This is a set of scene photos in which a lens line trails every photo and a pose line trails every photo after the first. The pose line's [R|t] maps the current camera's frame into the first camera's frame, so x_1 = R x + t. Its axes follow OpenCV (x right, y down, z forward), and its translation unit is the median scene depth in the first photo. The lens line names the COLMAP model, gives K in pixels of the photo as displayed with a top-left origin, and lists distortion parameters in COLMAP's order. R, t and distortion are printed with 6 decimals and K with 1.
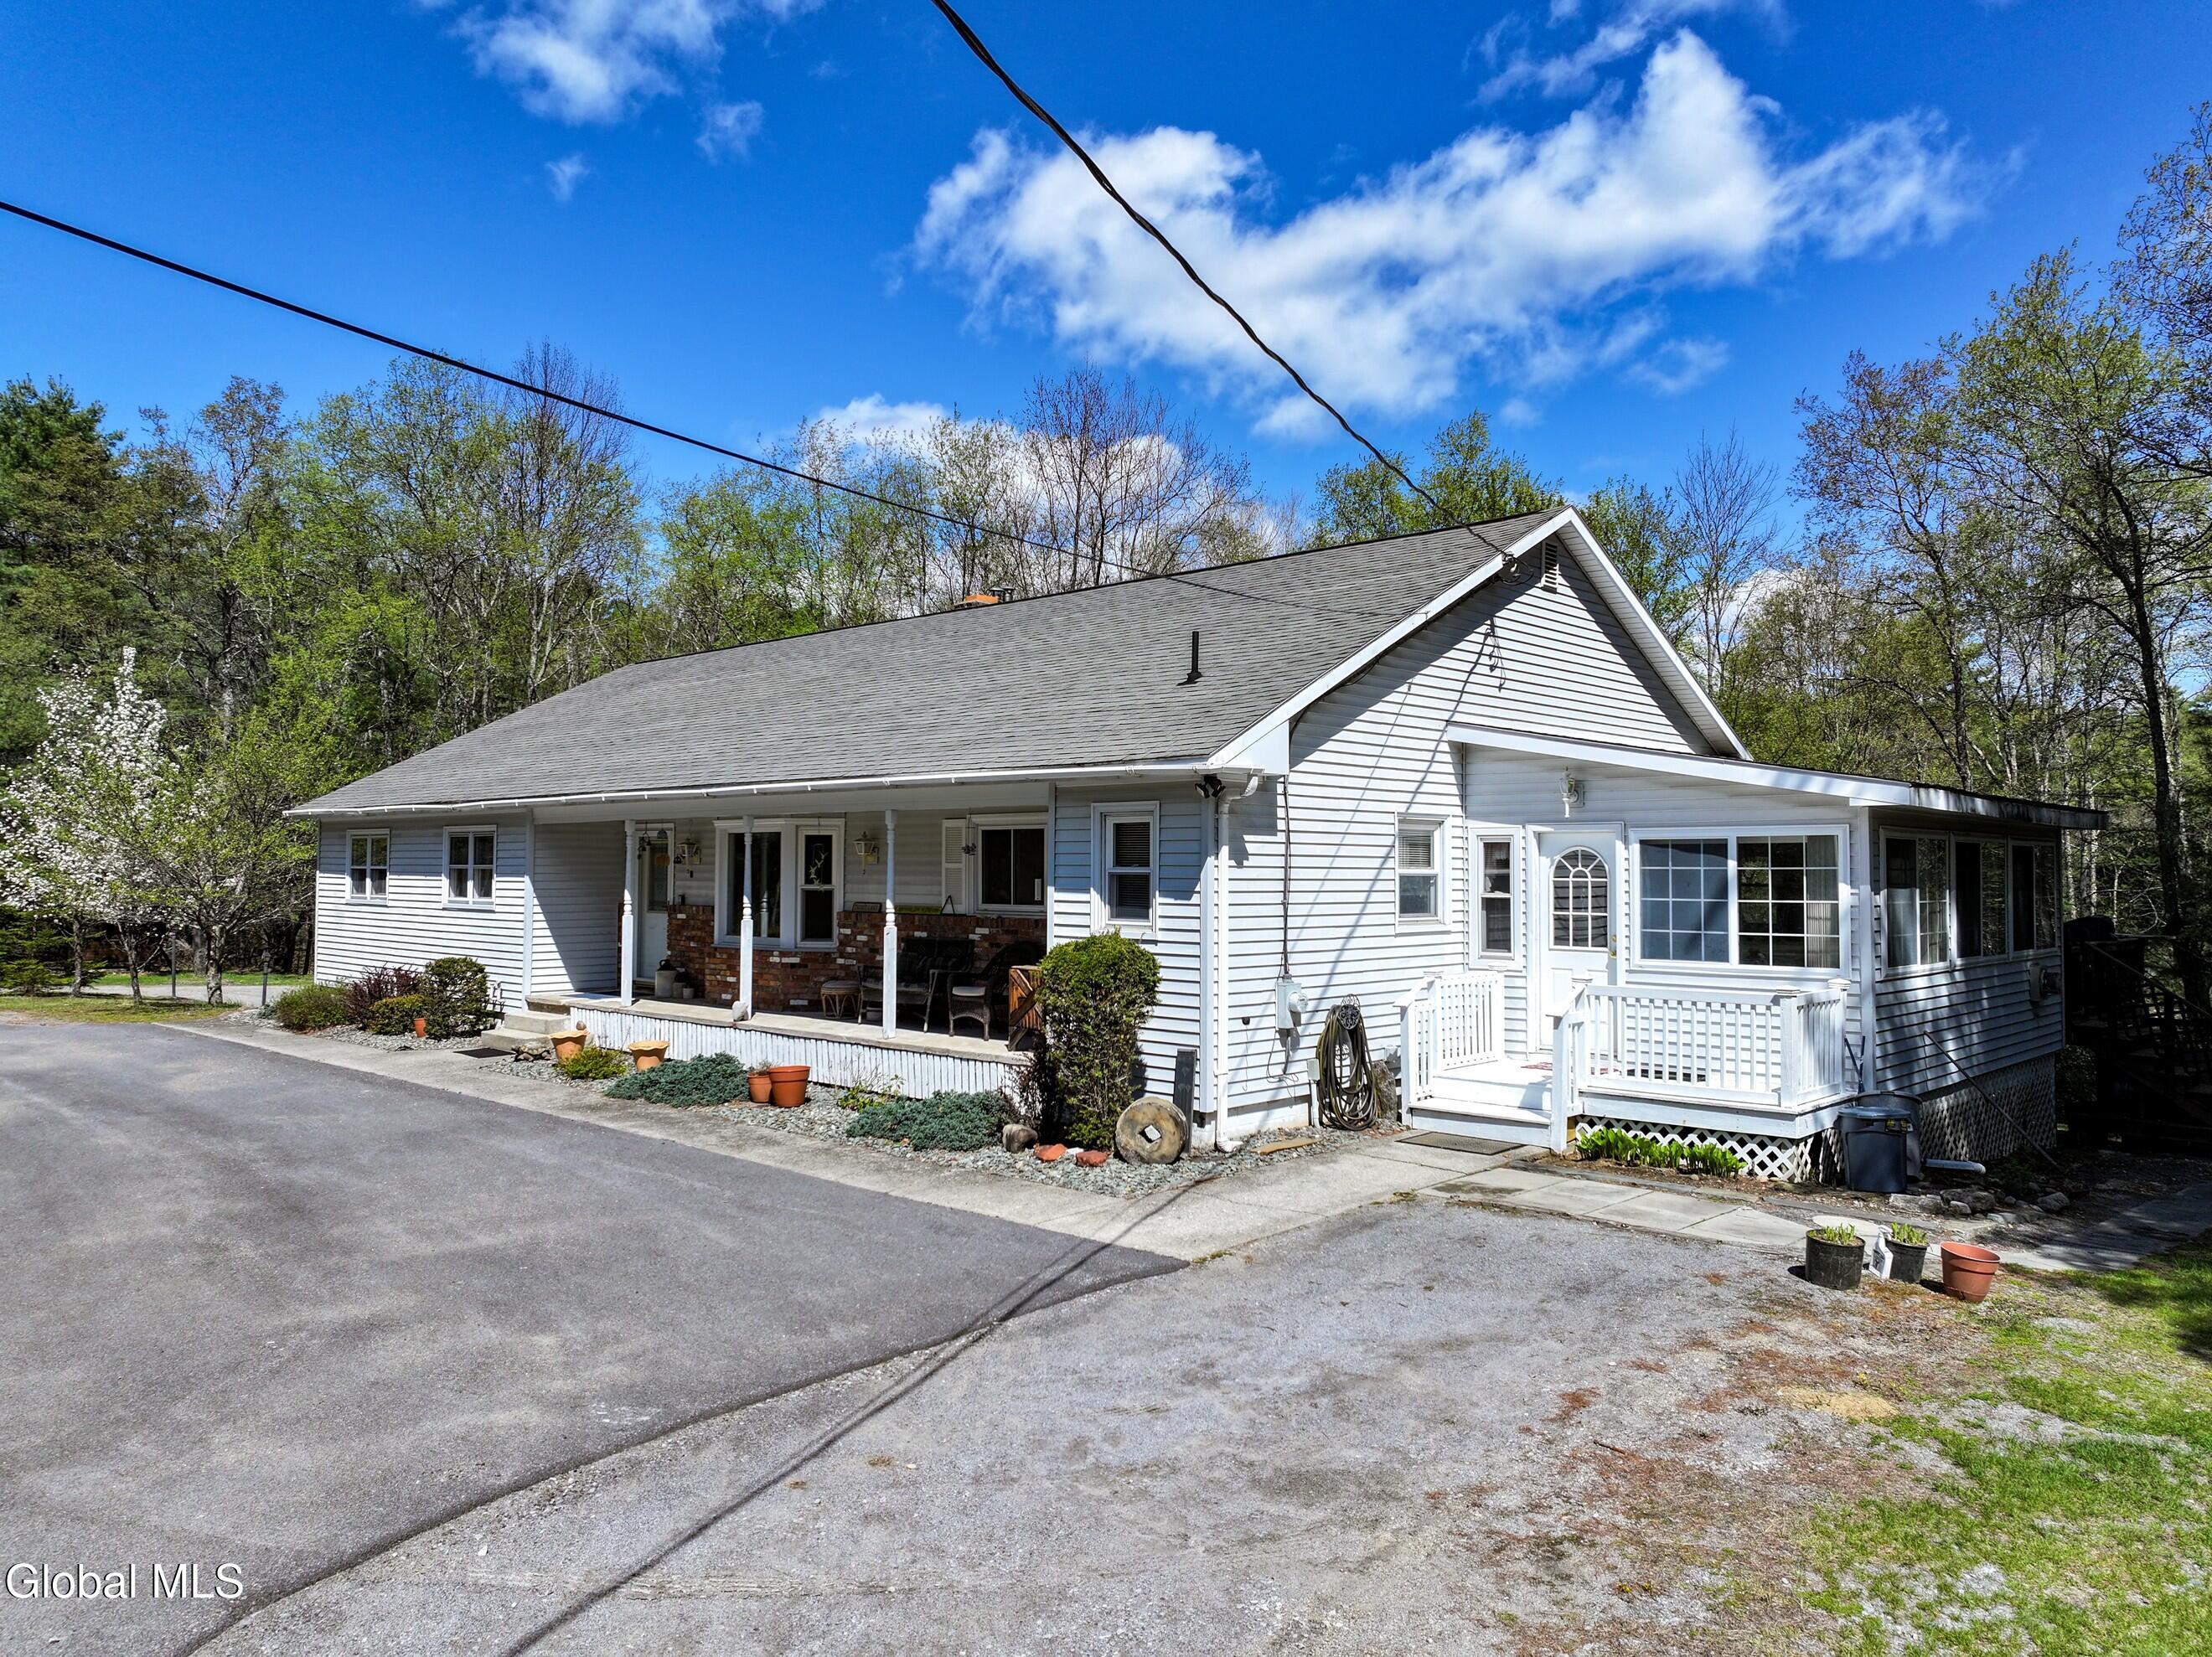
lens RADIAL K [[1568.1, 0, 1106.0], [0, 1568.1, 828.5], [0, 0, 1]] dist [-0.008194, -0.001425]
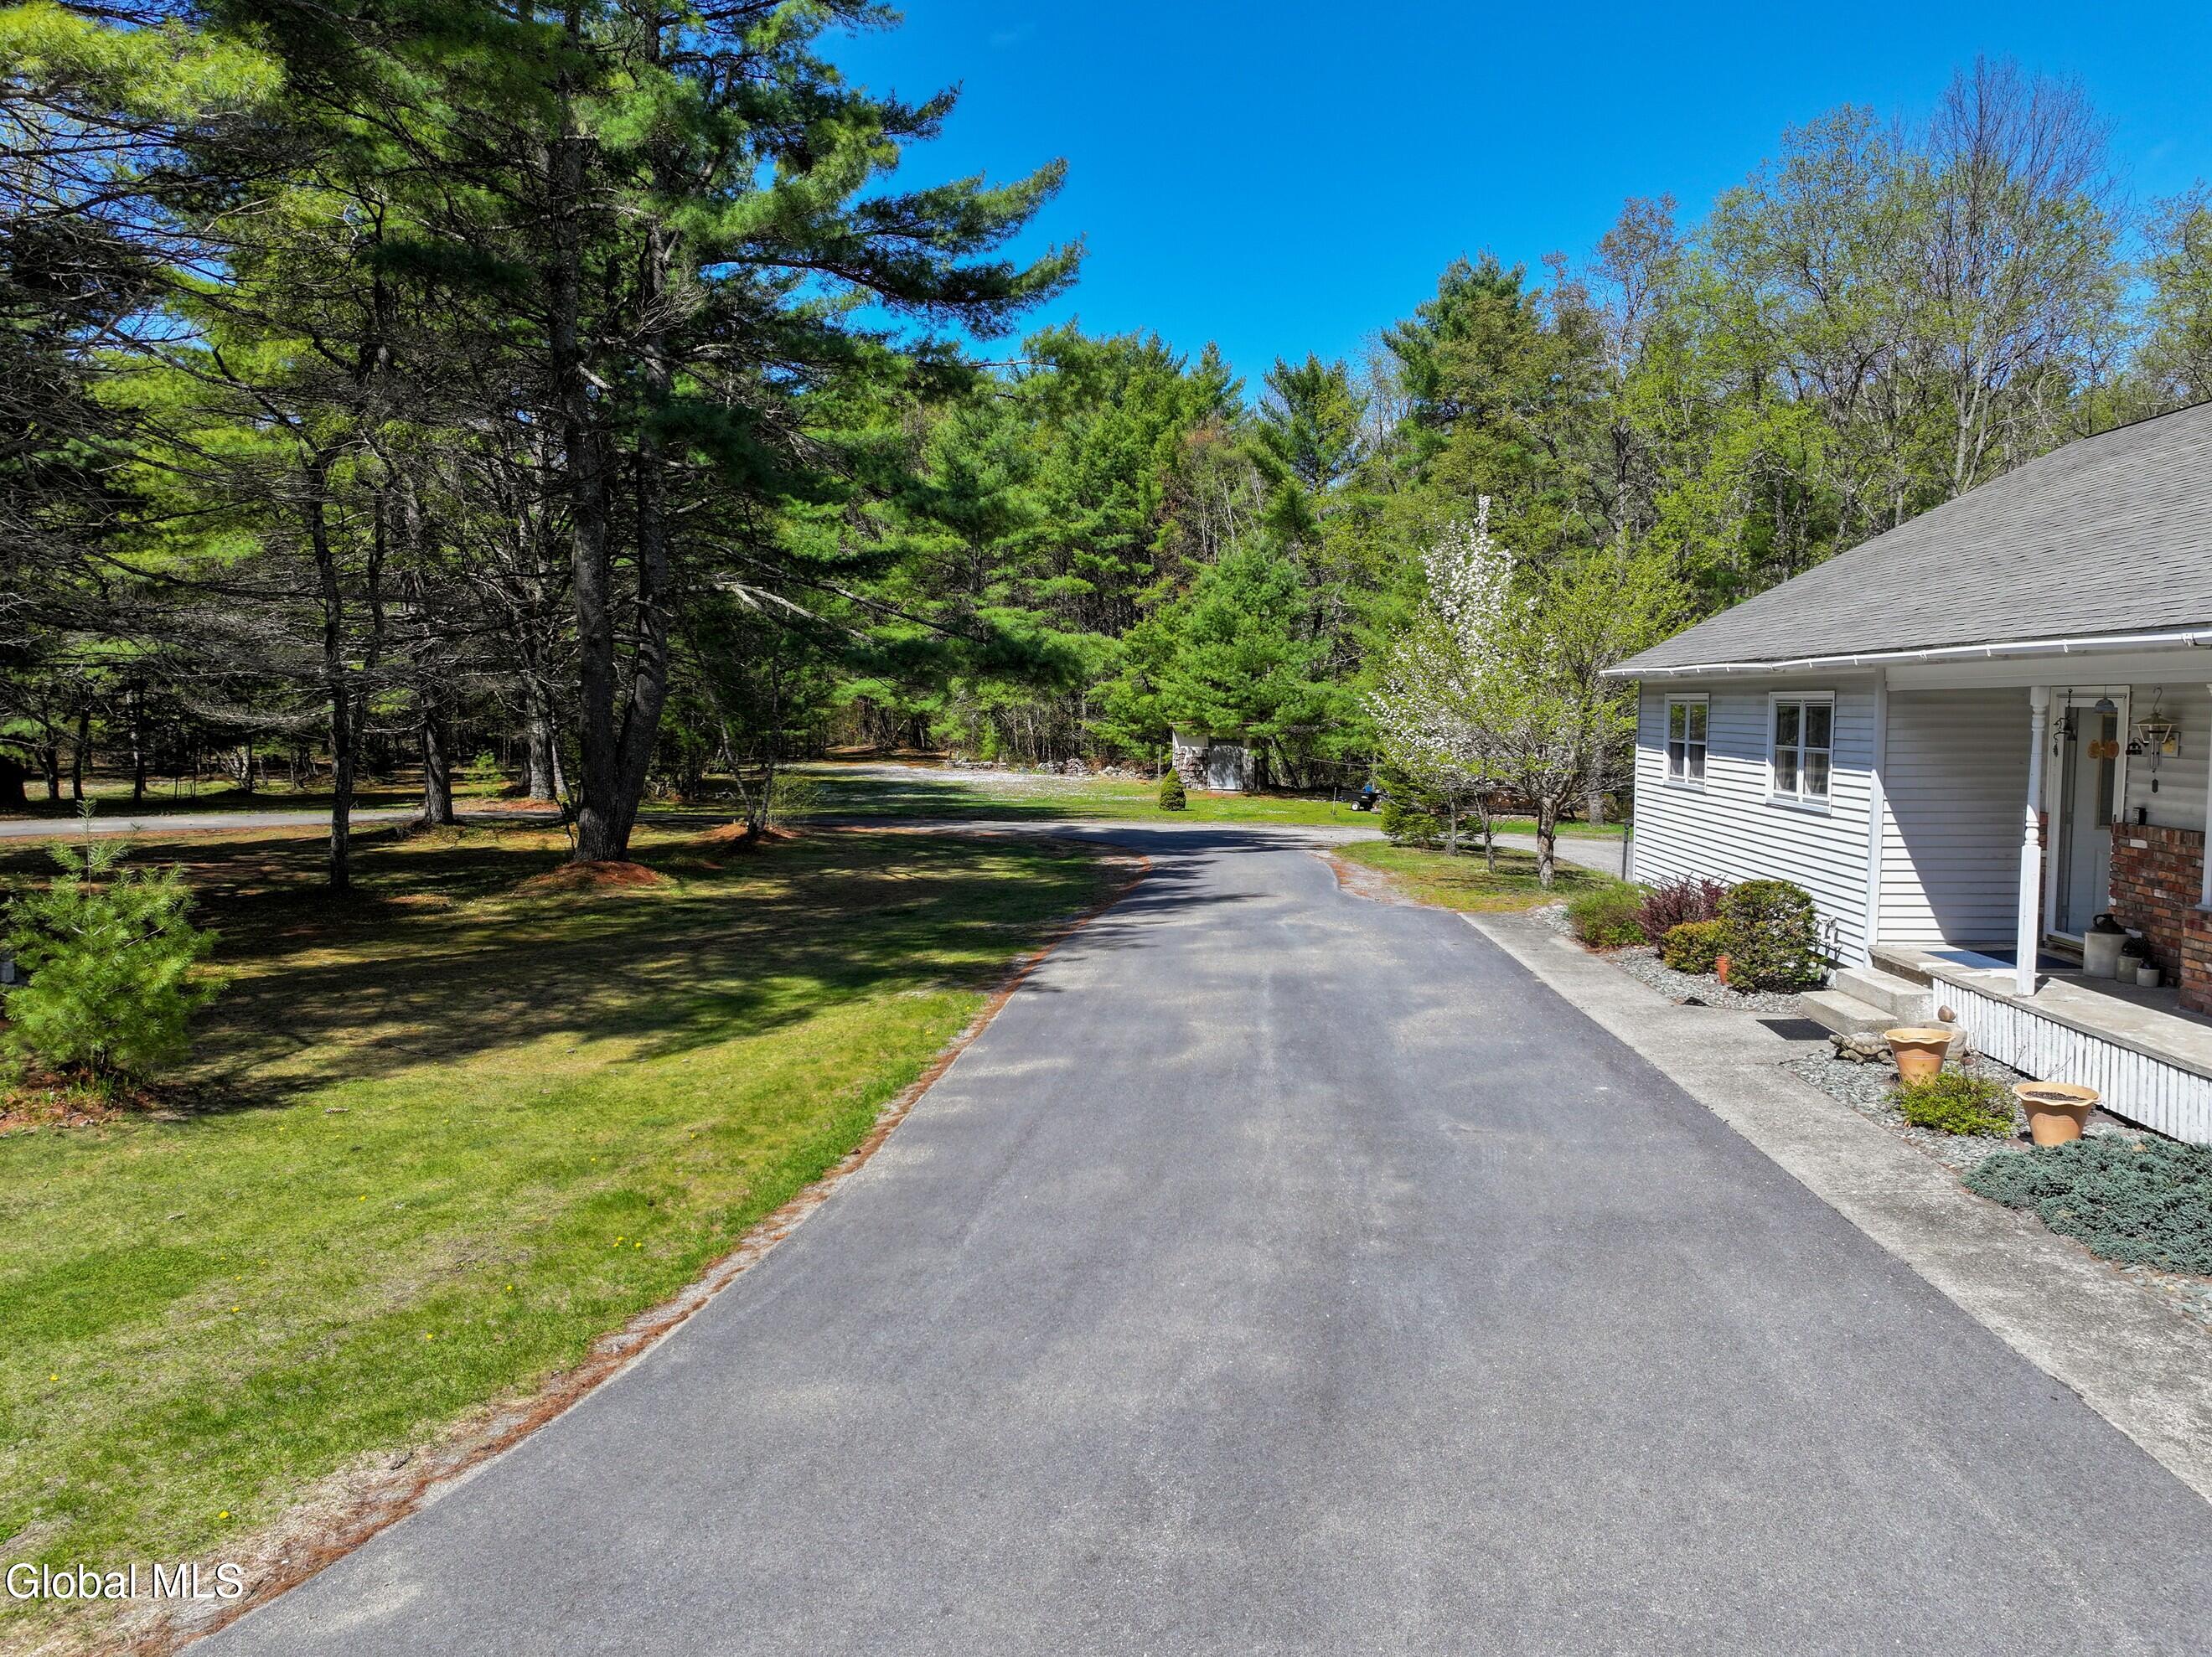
lens RADIAL K [[1579.4, 0, 1113.5], [0, 1579.4, 823.4], [0, 0, 1]] dist [0.003443, 0.007813]
pose [[0.659482, 0.048728, -0.750139, -0.073306], [0.026992, 0.995718, 0.088410, -0.014266], [0.751235, -0.078552, 0.655343, 0.299545]]
